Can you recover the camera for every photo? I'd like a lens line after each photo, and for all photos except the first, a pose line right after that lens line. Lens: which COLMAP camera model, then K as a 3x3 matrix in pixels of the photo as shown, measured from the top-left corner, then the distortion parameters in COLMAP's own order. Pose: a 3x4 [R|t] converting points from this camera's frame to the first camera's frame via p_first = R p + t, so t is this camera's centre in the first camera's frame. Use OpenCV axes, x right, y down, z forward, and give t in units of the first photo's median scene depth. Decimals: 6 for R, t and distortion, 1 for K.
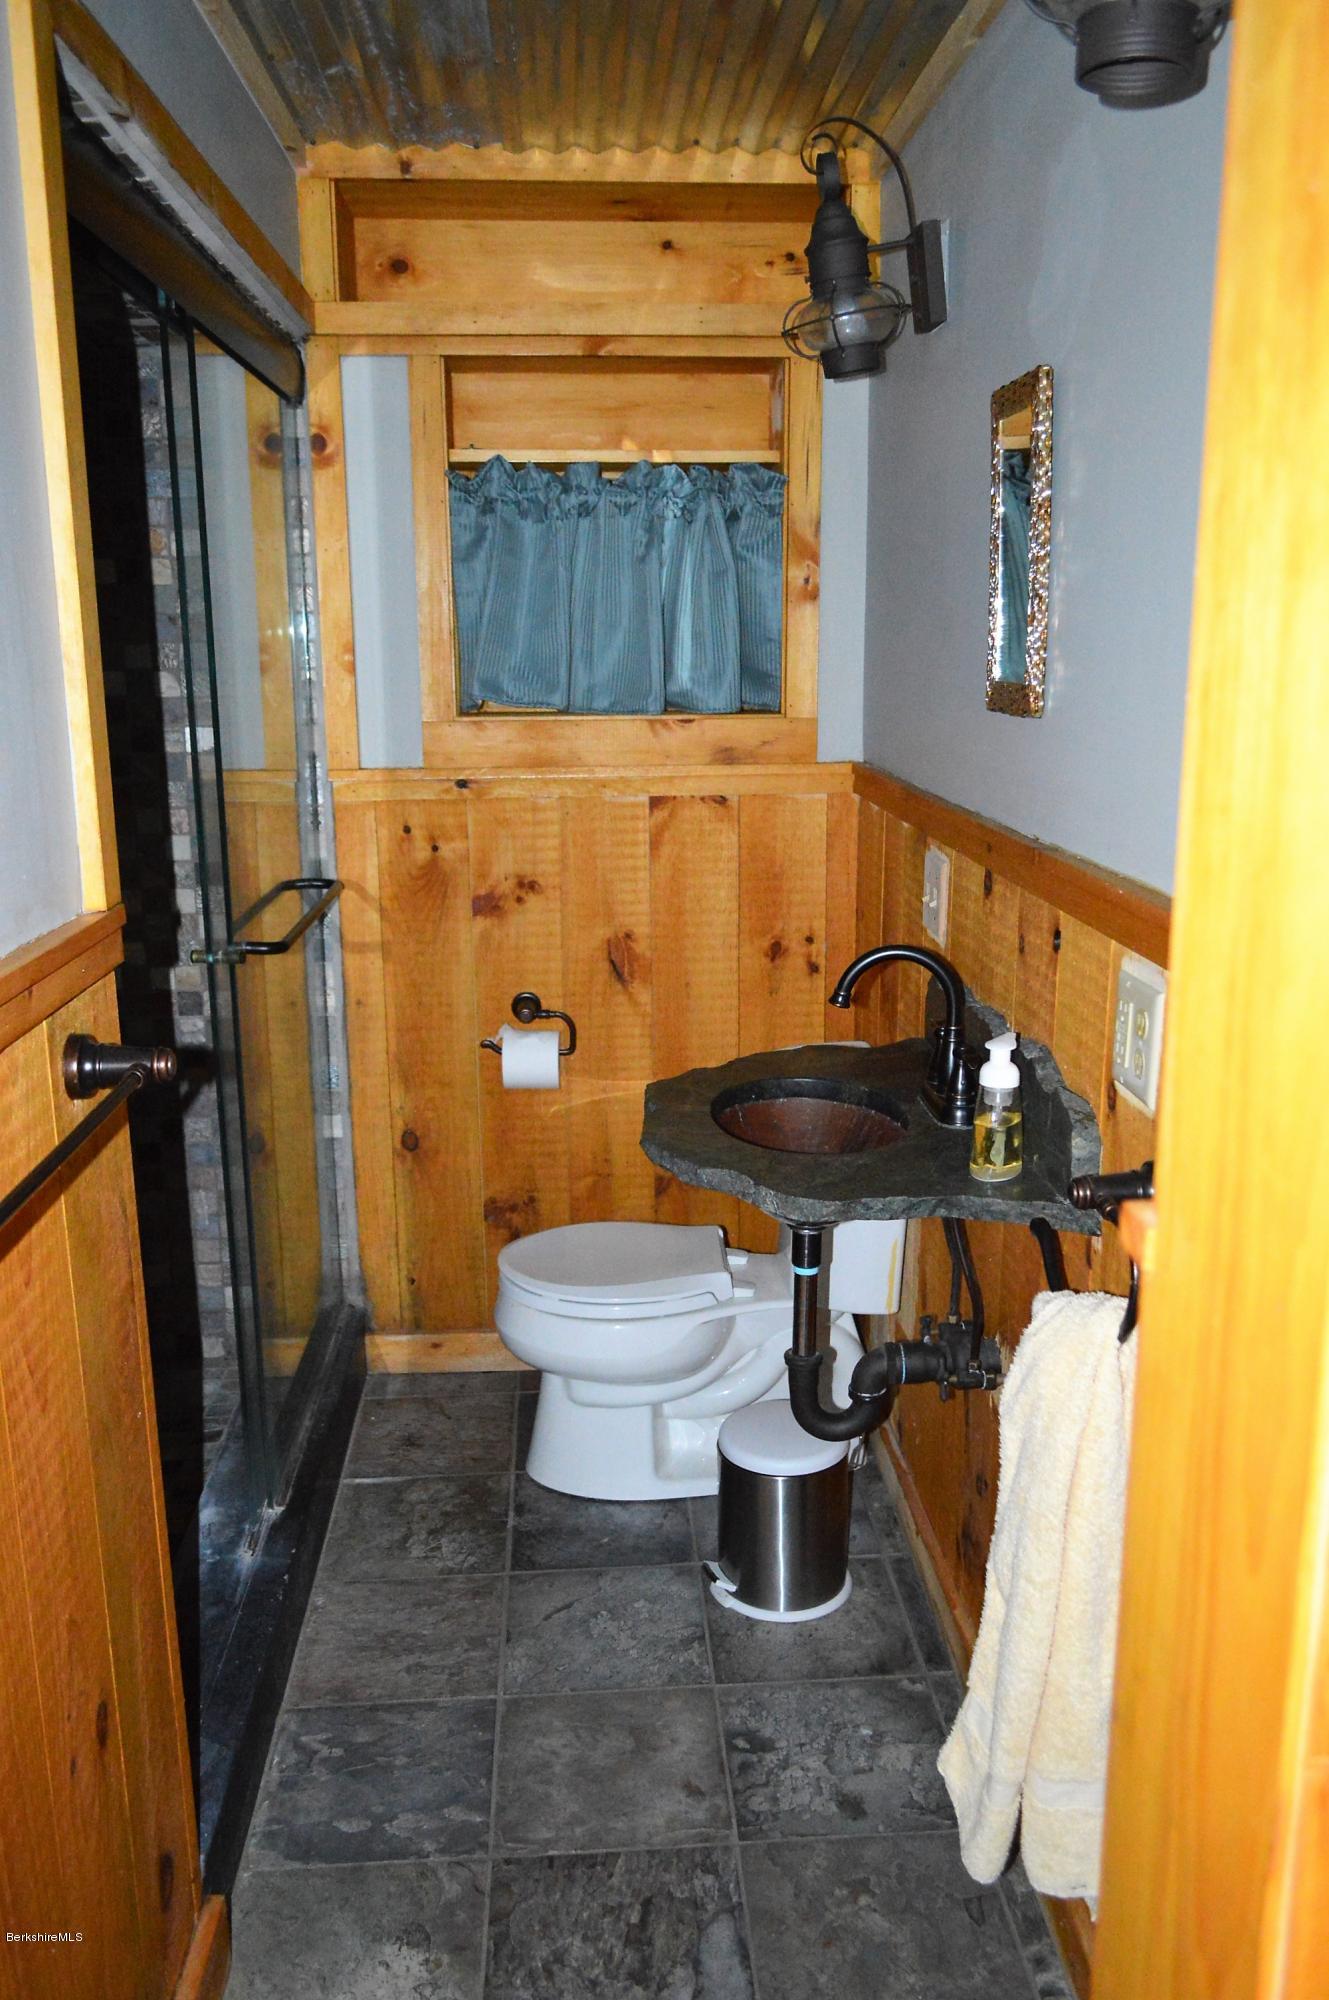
lens RADIAL K [[1582.8, 0, 658.7], [0, 1582.8, 997.4], [0, 0, 1]] dist [-0.019994, 0.010866]
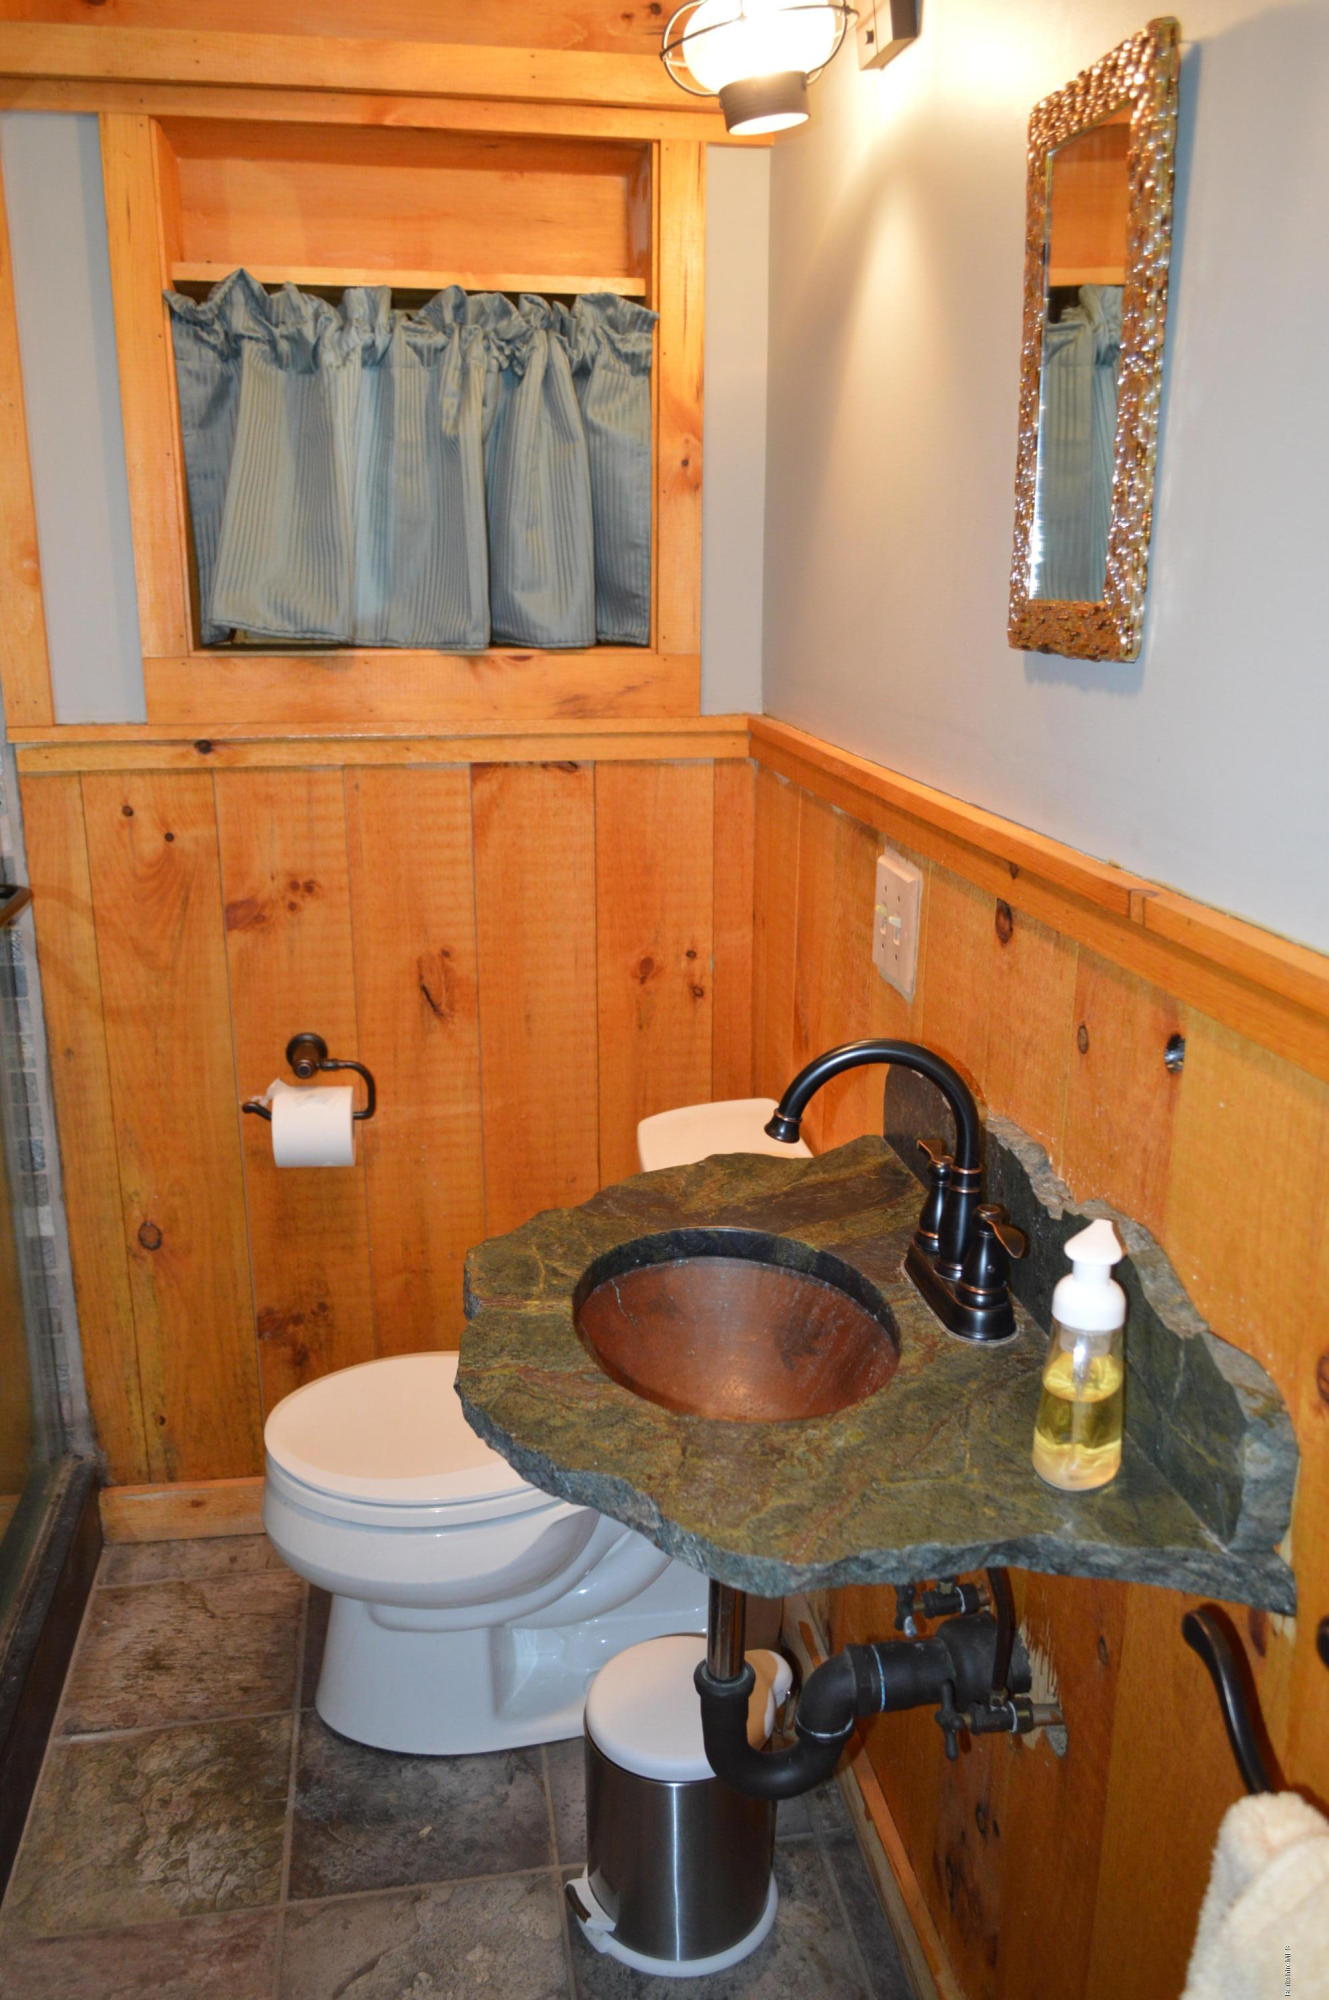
lens RADIAL K [[1582.8, 0, 669.9], [0, 1582.8, 1000.4], [0, 0, 1]] dist [-0.019994, 0.010866]
pose [[0.994009, -0.017789, 0.107840, 0.004644], [0.013078, 0.998935, 0.044243, -0.050741], [-0.108512, -0.042567, 0.993183, 0.274222]]
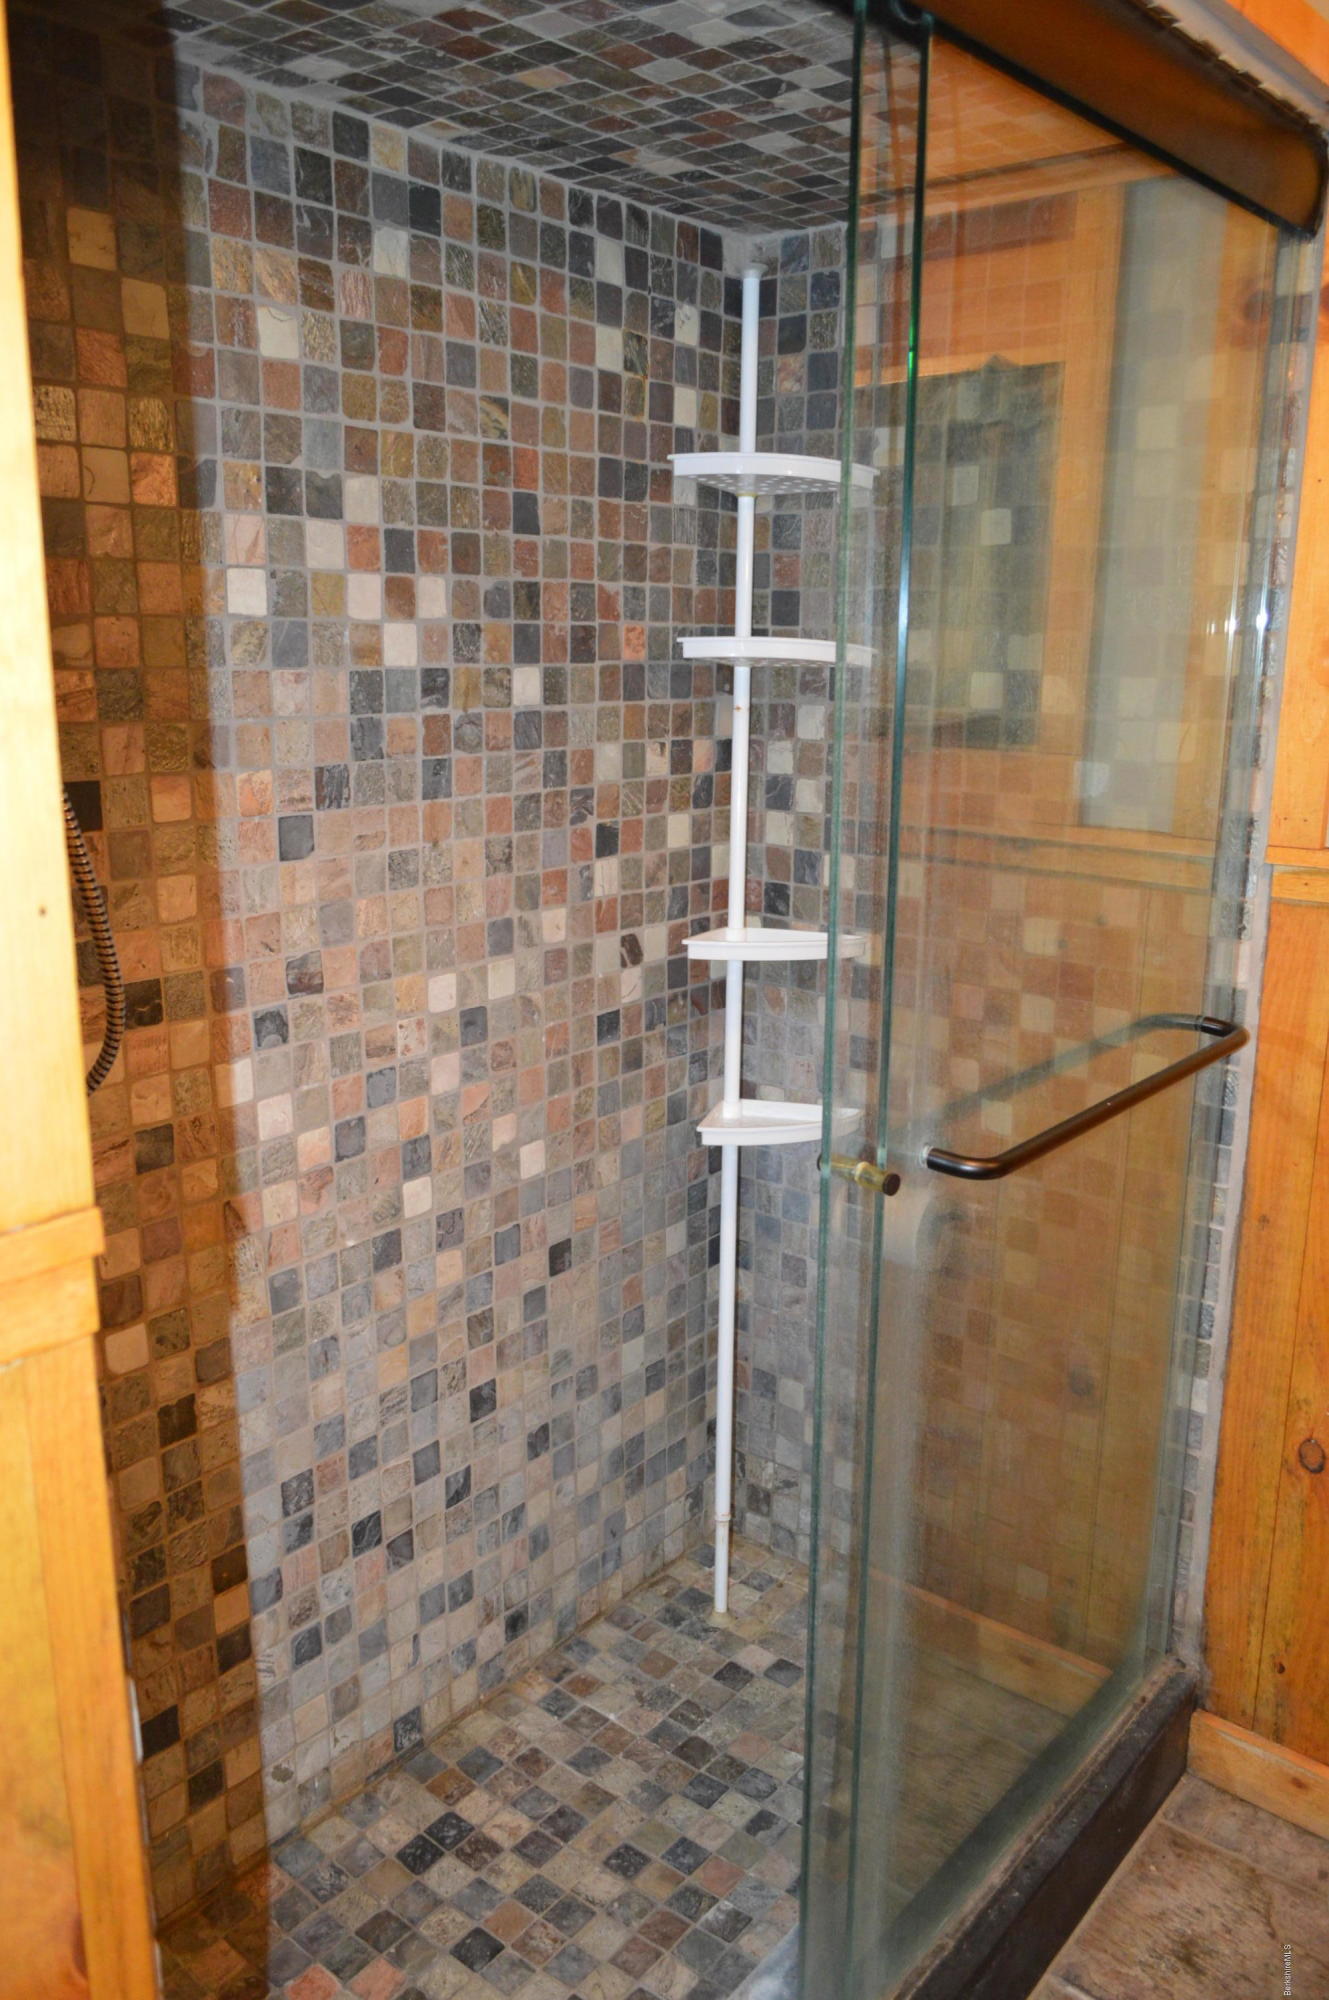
lens RADIAL K [[1582.8, 0, 650.9], [0, 1582.8, 1001.4], [0, 0, 1]] dist [-0.019994, 0.010866]
pose [[0.733504, 0.168134, -0.658561, 0.028481], [-0.166535, 0.983845, 0.065694, -0.085538], [0.658967, 0.061486, 0.749654, 0.391668]]
